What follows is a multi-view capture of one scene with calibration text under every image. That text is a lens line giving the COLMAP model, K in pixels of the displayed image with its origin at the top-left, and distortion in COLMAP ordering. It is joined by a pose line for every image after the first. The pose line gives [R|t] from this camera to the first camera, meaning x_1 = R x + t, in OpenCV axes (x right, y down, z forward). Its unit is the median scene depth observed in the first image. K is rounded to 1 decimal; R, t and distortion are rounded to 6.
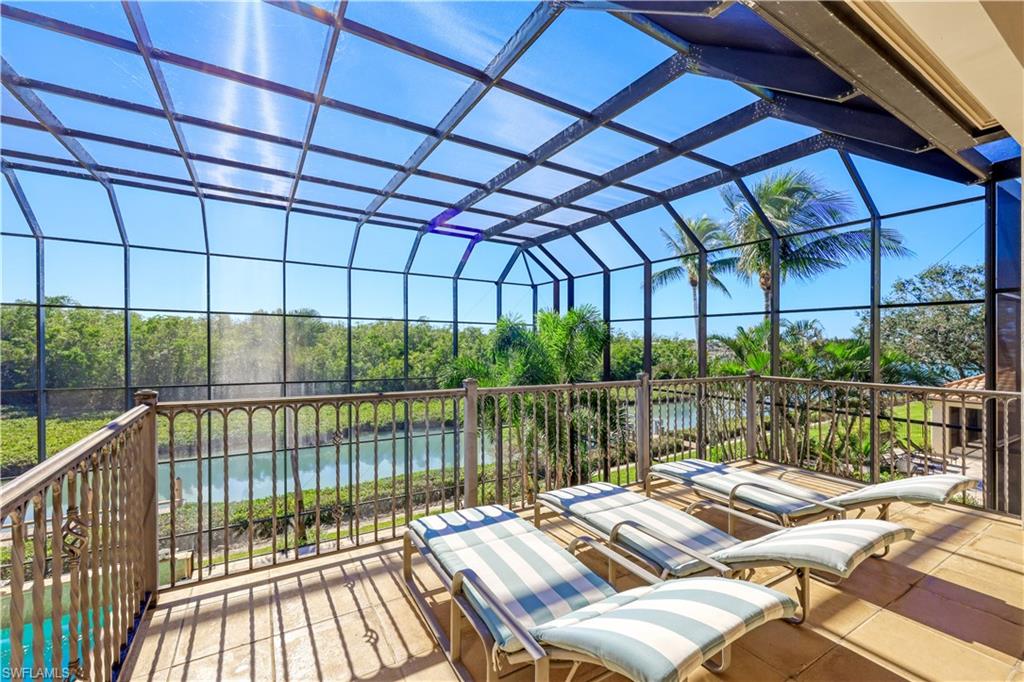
lens RADIAL K [[421.0, 0, 510.4], [0, 421.0, 349.4], [0, 0, 1]] dist [-0.004297, 0.000417]
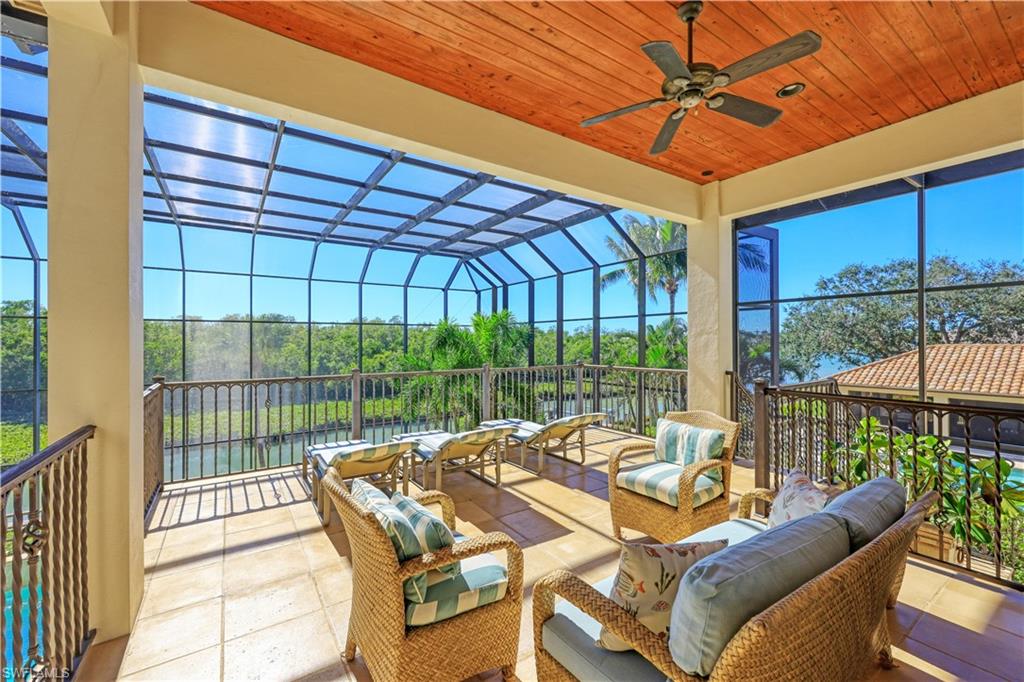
lens RADIAL K [[421.0, 0, 511.7], [0, 421.0, 332.8], [0, 0, 1]] dist [-0.004297, 0.000417]
pose [[0.998718, -0.014838, 0.048398, 0.099850], [0.016412, 0.999344, -0.032280, -0.001149], [-0.047887, 0.033033, 0.998306, -0.153687]]
